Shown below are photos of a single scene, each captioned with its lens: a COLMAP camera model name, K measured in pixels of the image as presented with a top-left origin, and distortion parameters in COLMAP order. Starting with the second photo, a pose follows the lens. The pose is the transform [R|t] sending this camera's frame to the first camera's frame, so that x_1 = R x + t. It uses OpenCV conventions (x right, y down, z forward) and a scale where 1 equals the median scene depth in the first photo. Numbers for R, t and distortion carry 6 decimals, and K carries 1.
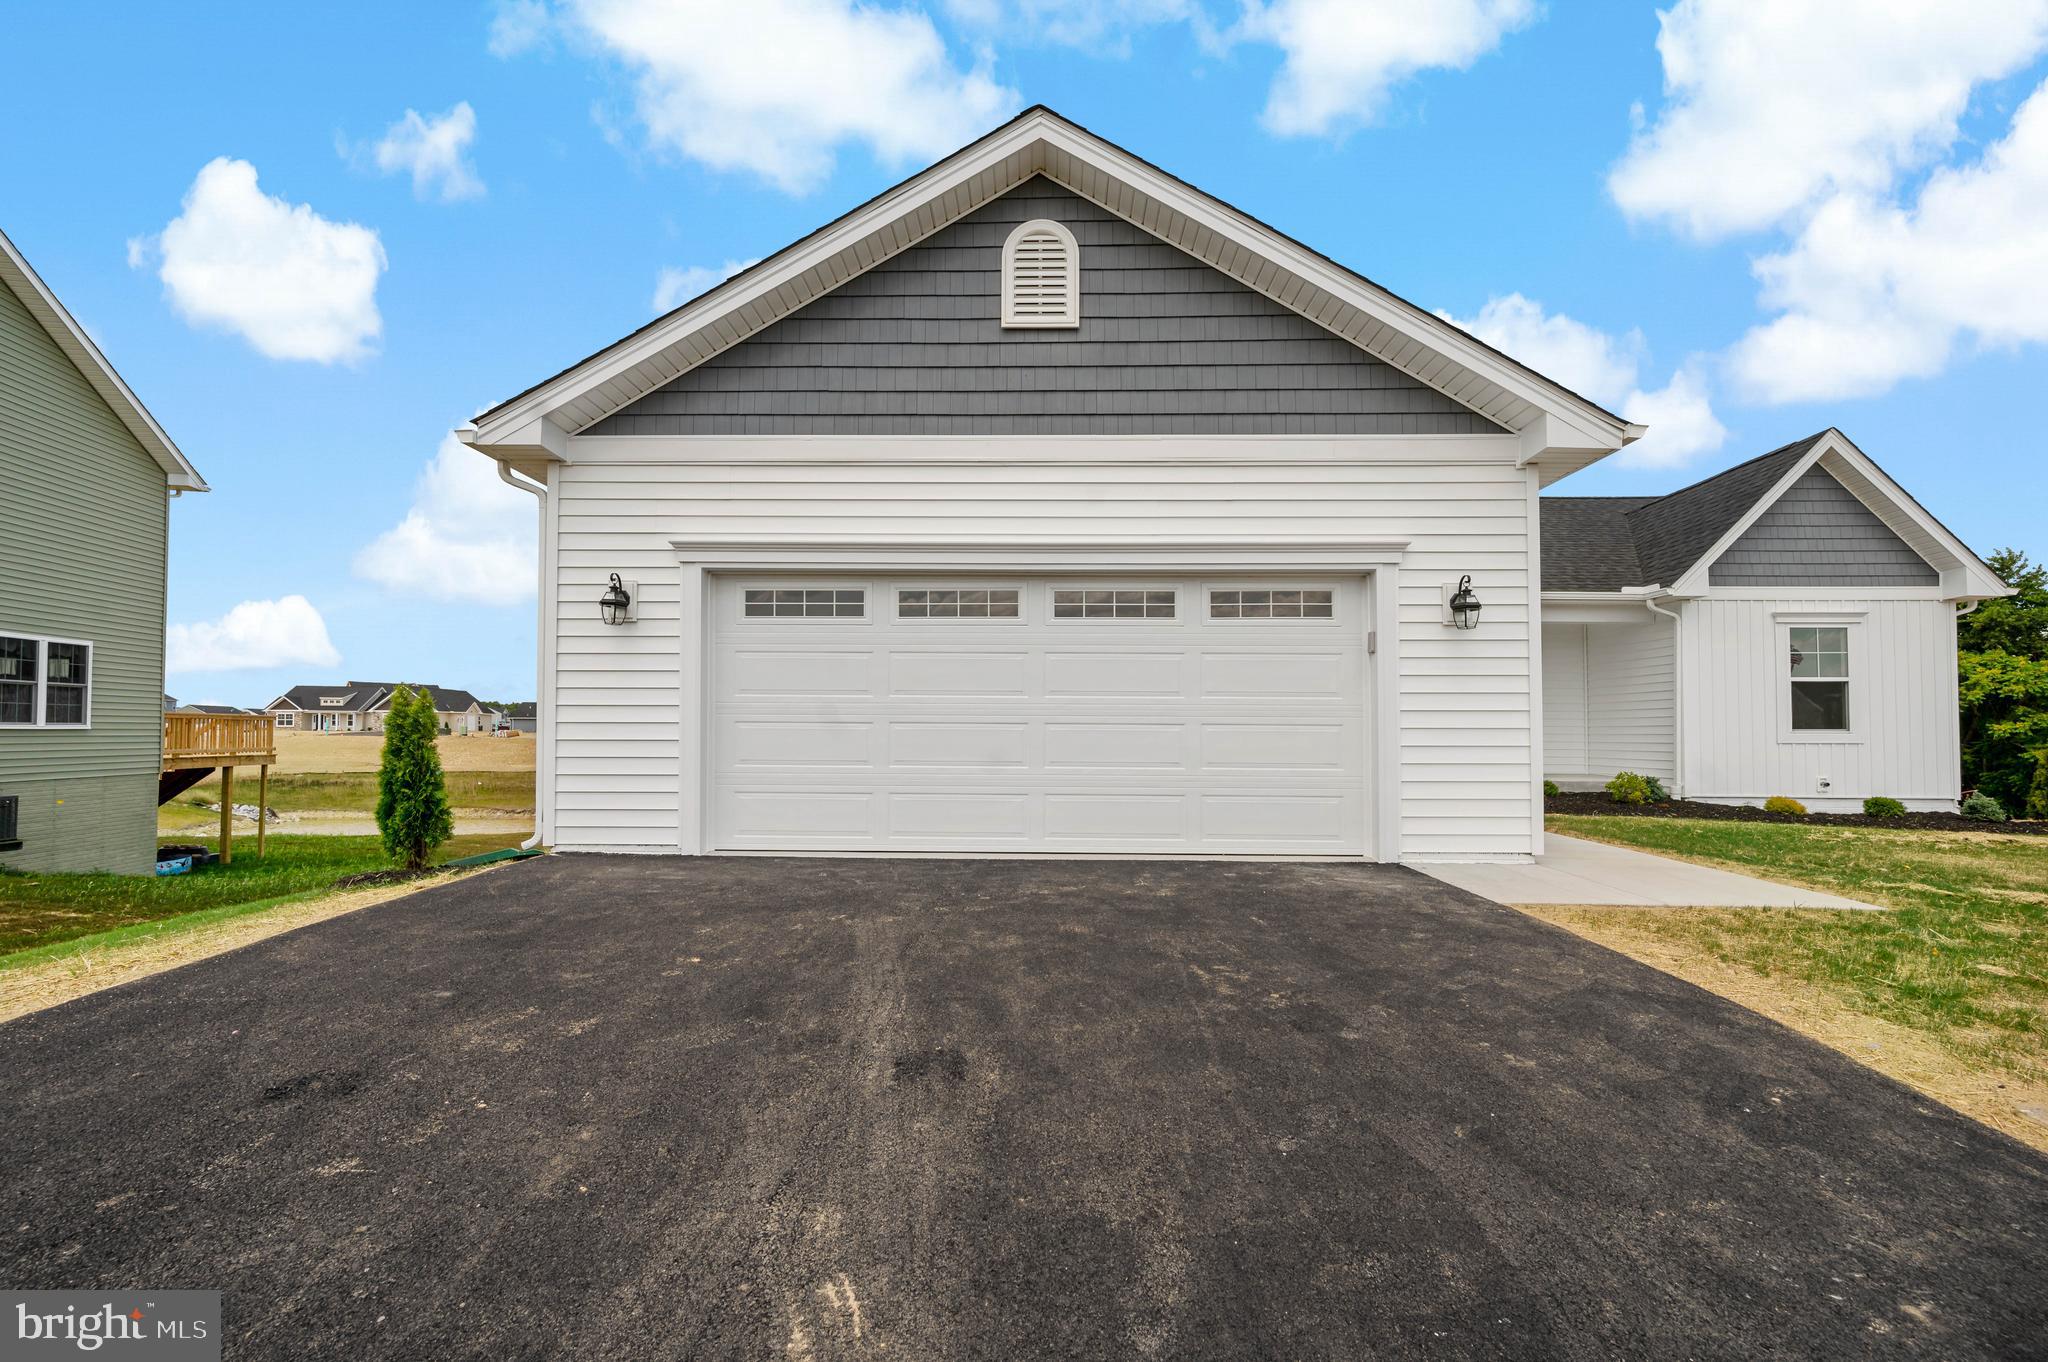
lens RADIAL K [[856.1, 0, 1038.5], [0, 856.1, 675.2], [0, 0, 1]] dist [-0.000132, 0.000014]
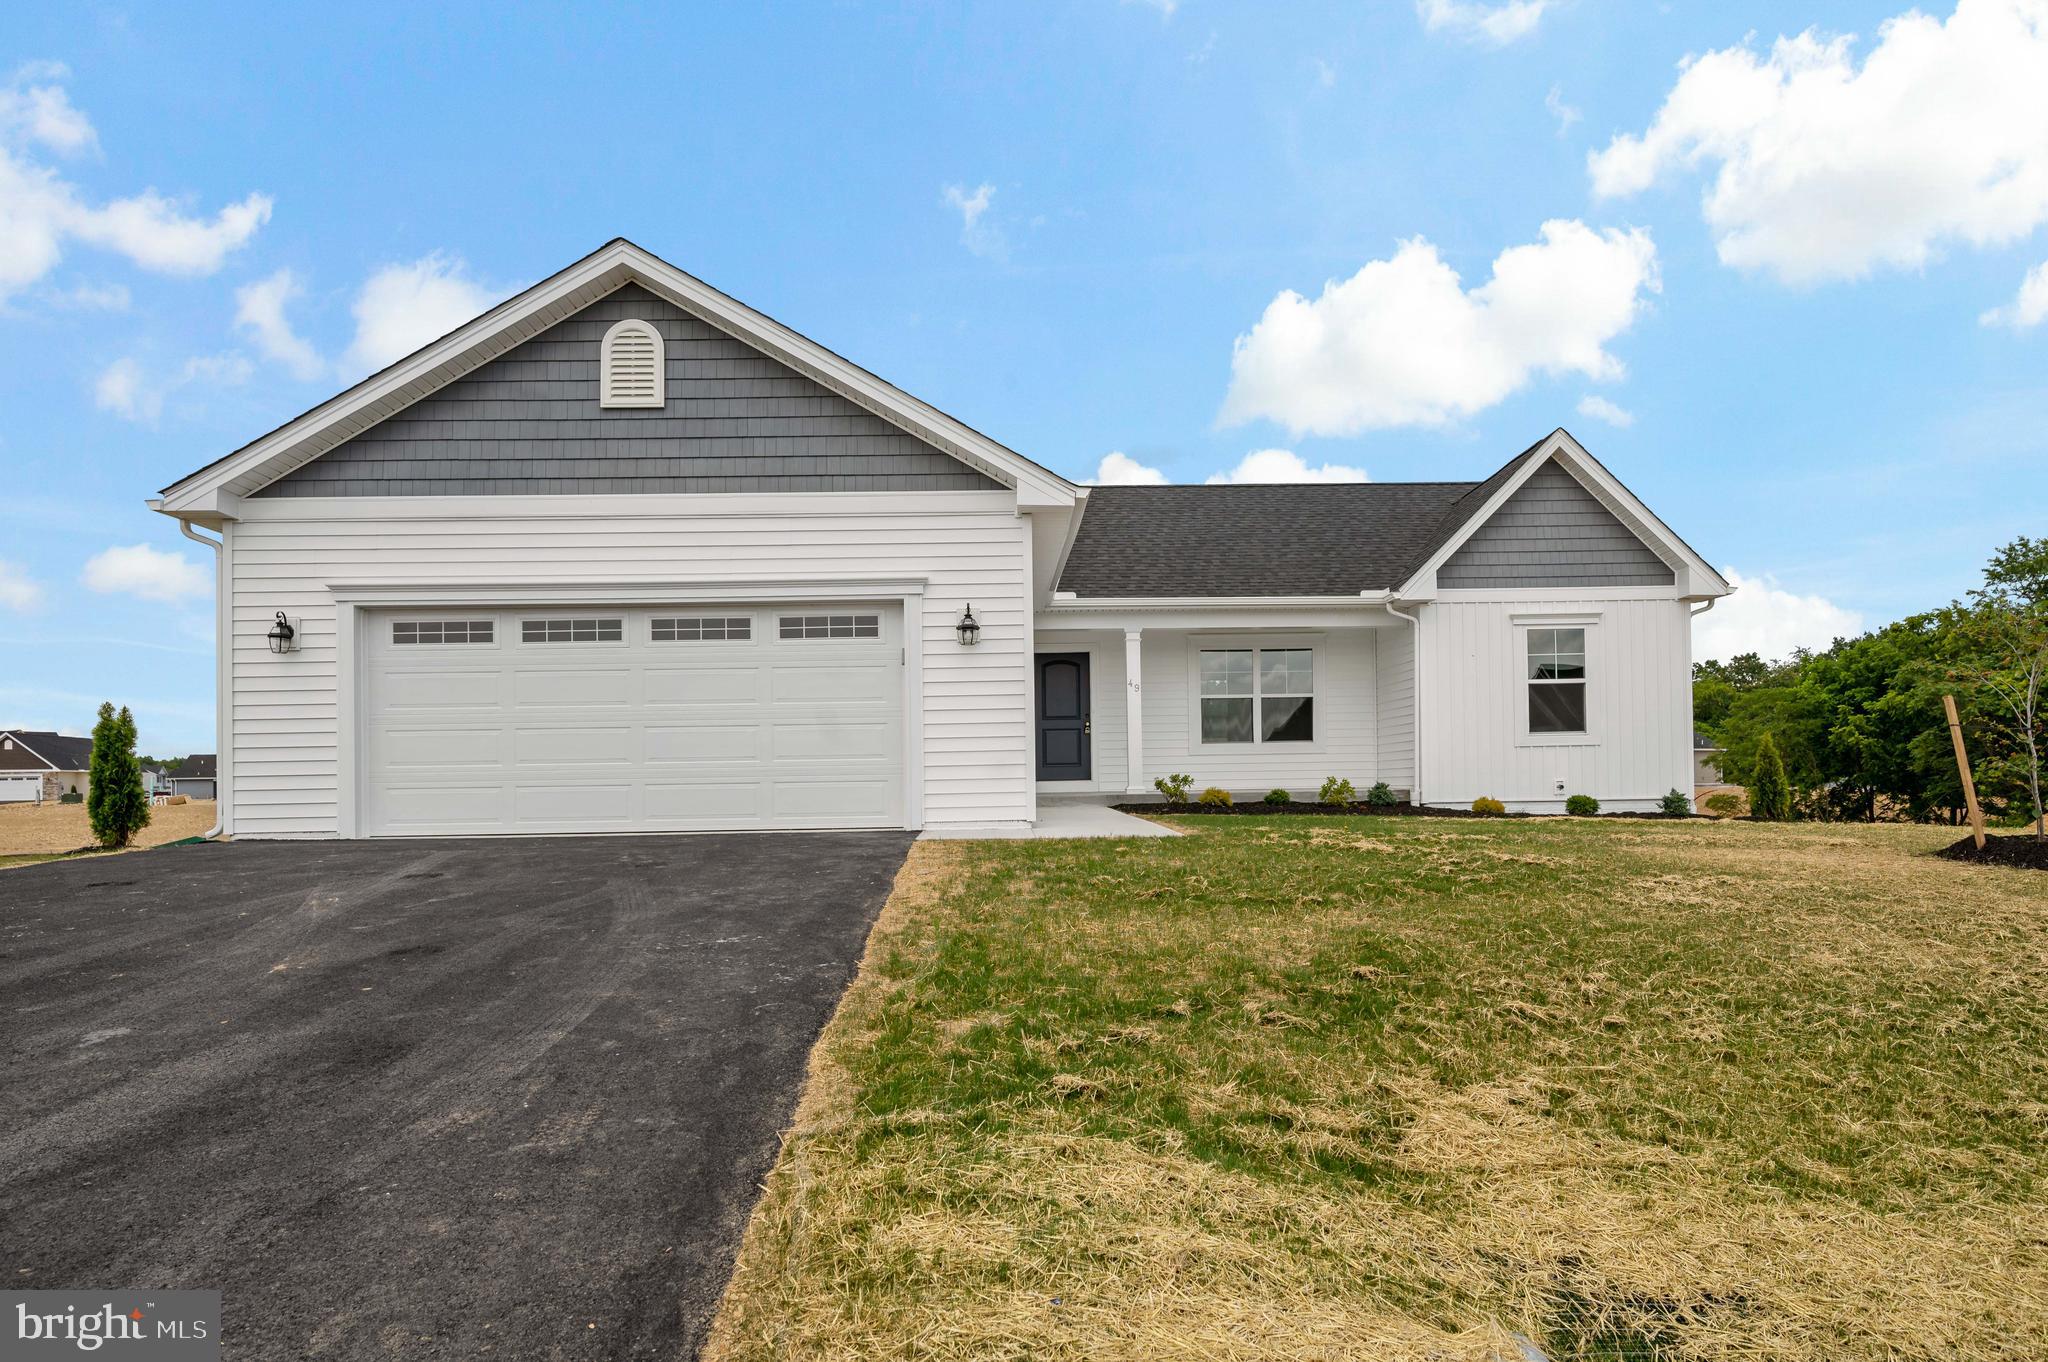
lens RADIAL K [[1419.1, 0, 1155.2], [0, 1419.1, 692.5], [0, 0, 1]] dist [-0.001548, -0.000414]
pose [[0.998149, -0.019050, 0.057762, 0.624372], [0.019438, 0.999792, -0.006167, 0.033614], [-0.057632, 0.007278, 0.998311, -1.079602]]
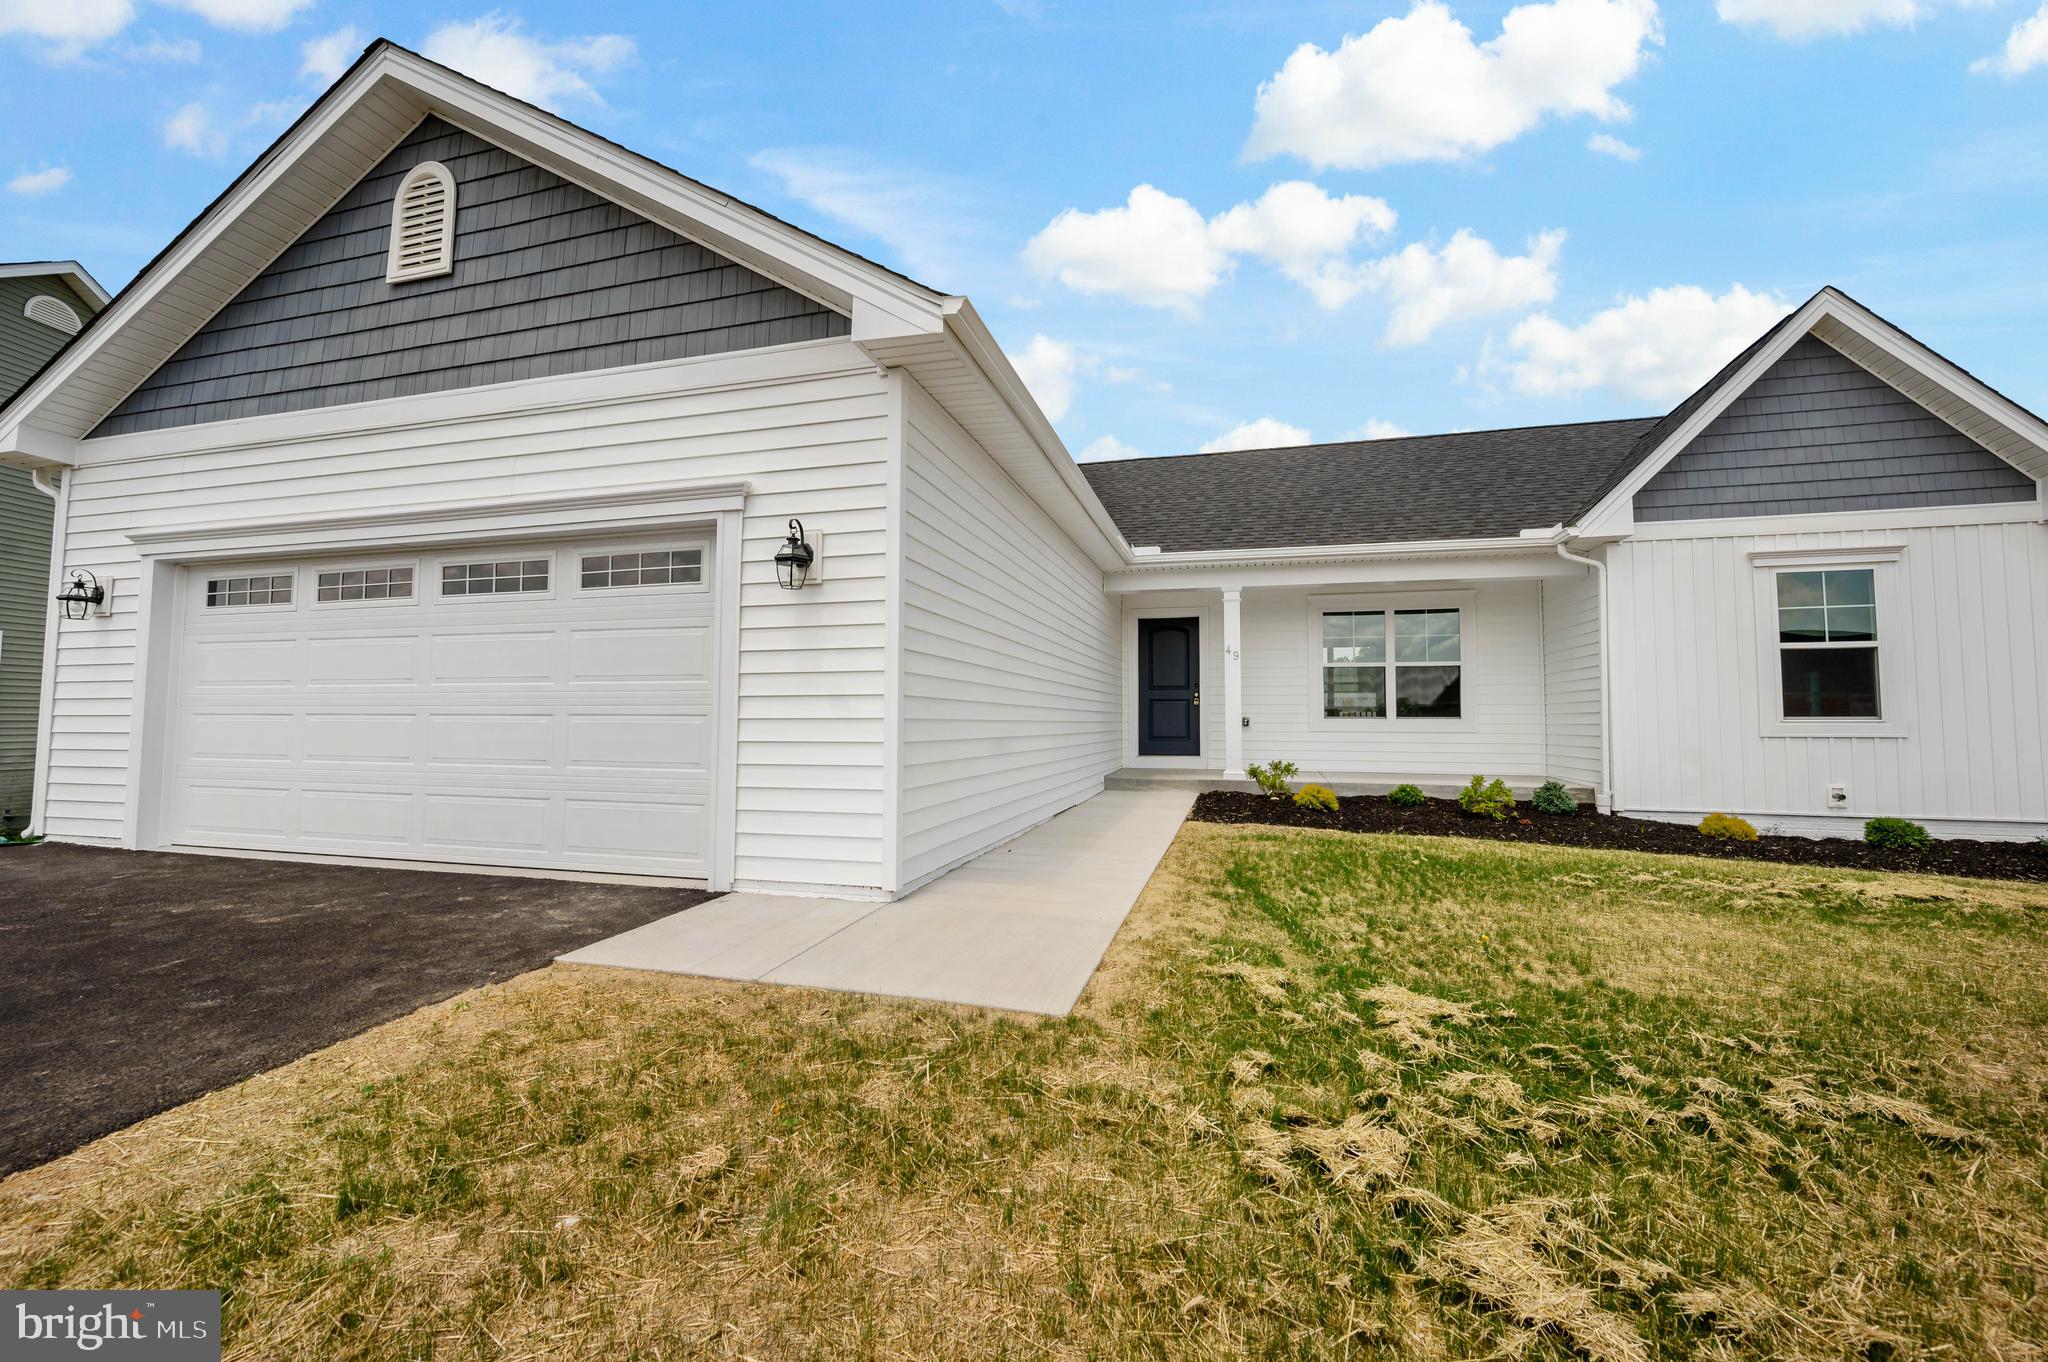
lens RADIAL K [[847.8, 0, 1110.4], [0, 847.8, 637.9], [0, 0, 1]] dist [-0.001289, -0.000040]
pose [[0.966849, -0.026677, -0.253950, 0.922086], [0.018838, 0.999269, -0.033252, 0.019516], [0.254651, 0.027366, 0.966646, 0.323869]]
